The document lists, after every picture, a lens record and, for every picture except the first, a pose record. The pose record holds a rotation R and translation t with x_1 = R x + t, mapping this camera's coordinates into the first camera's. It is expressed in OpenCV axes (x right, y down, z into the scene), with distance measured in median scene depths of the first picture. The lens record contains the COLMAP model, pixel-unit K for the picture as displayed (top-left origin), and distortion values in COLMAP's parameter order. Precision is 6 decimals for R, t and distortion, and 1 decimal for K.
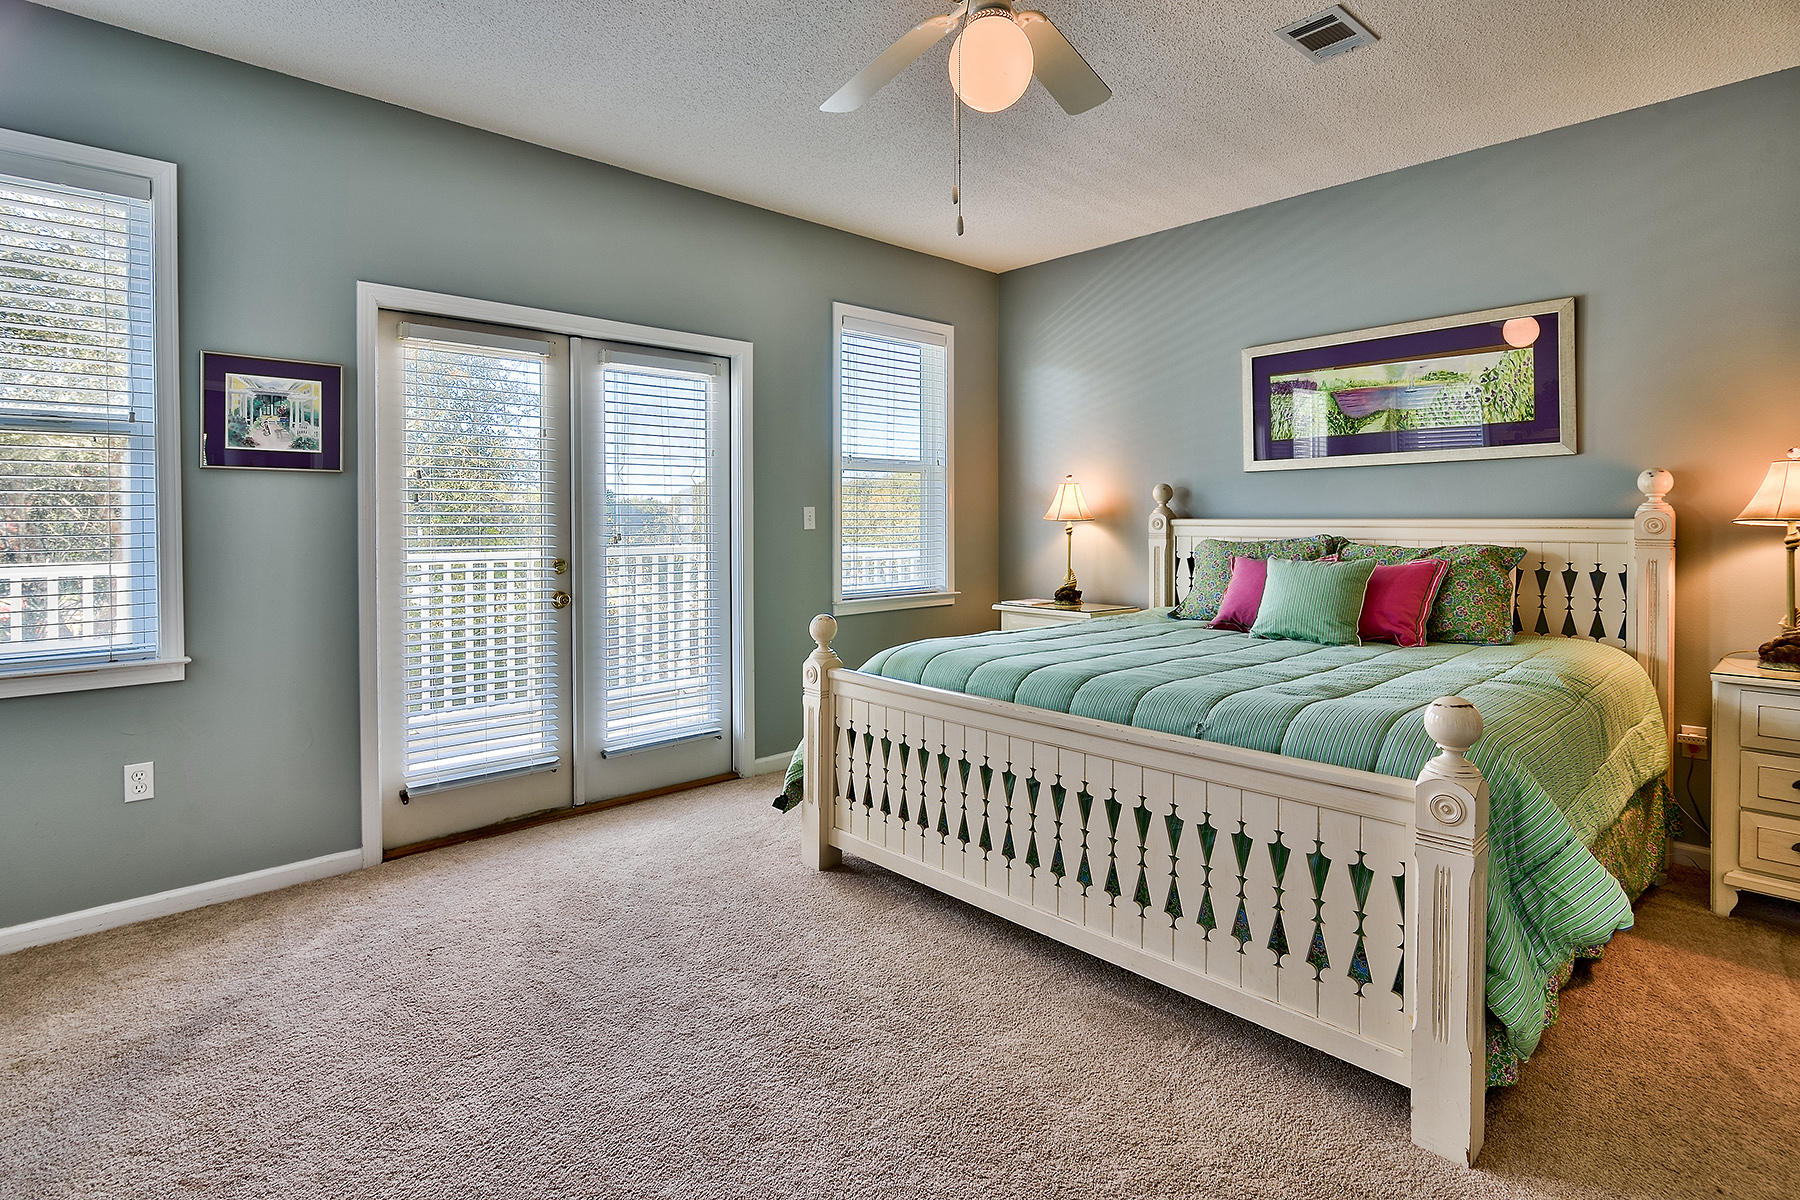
lens RADIAL K [[917.0, 0, 908.0], [0, 917.0, 593.5], [0, 0, 1]] dist [-0.004210, 0.003159]
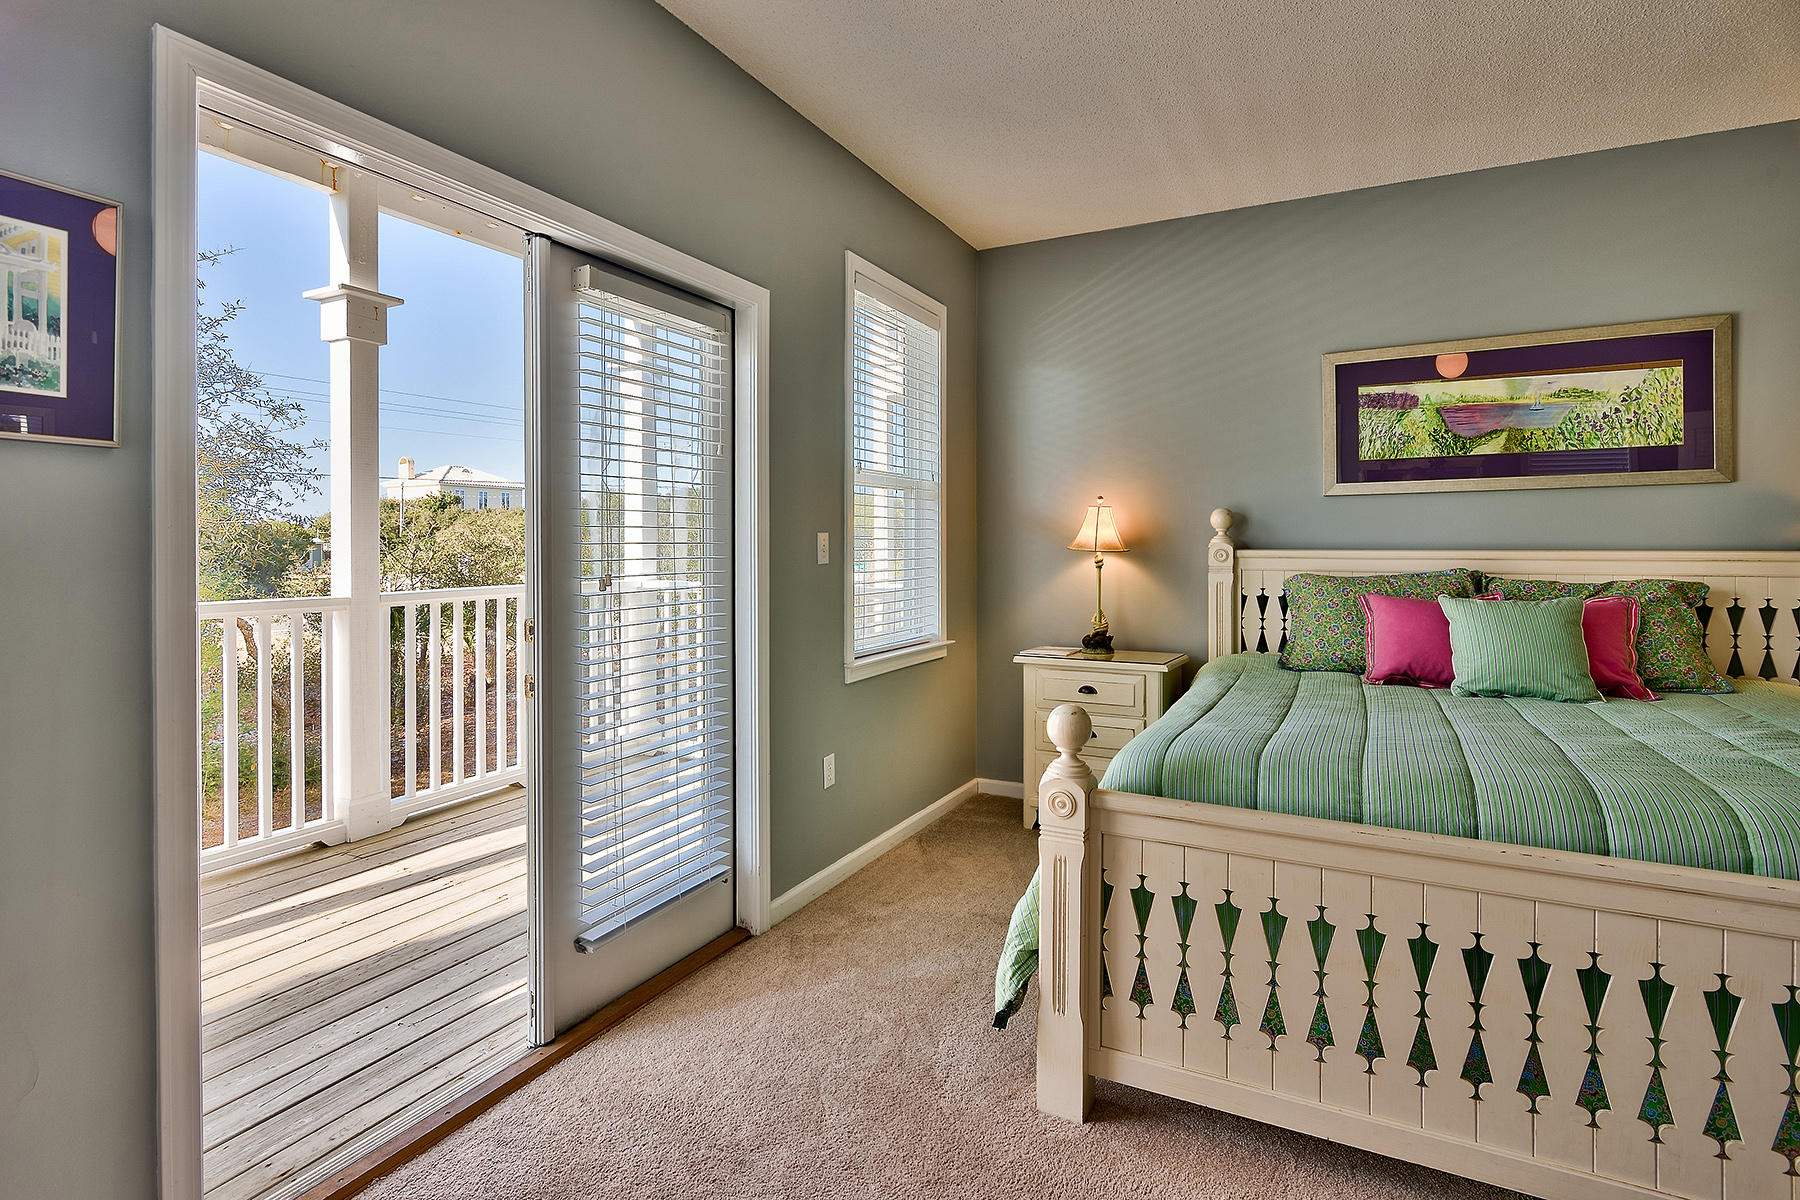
lens RADIAL K [[917.0, 0, 901.7], [0, 917.0, 572.0], [0, 0, 1]] dist [-0.004210, 0.003159]
pose [[0.941121, -0.004069, 0.338046, -0.335520], [0.023072, 0.998369, -0.052216, -0.027838], [-0.337282, 0.056941, 0.939680, 0.366347]]
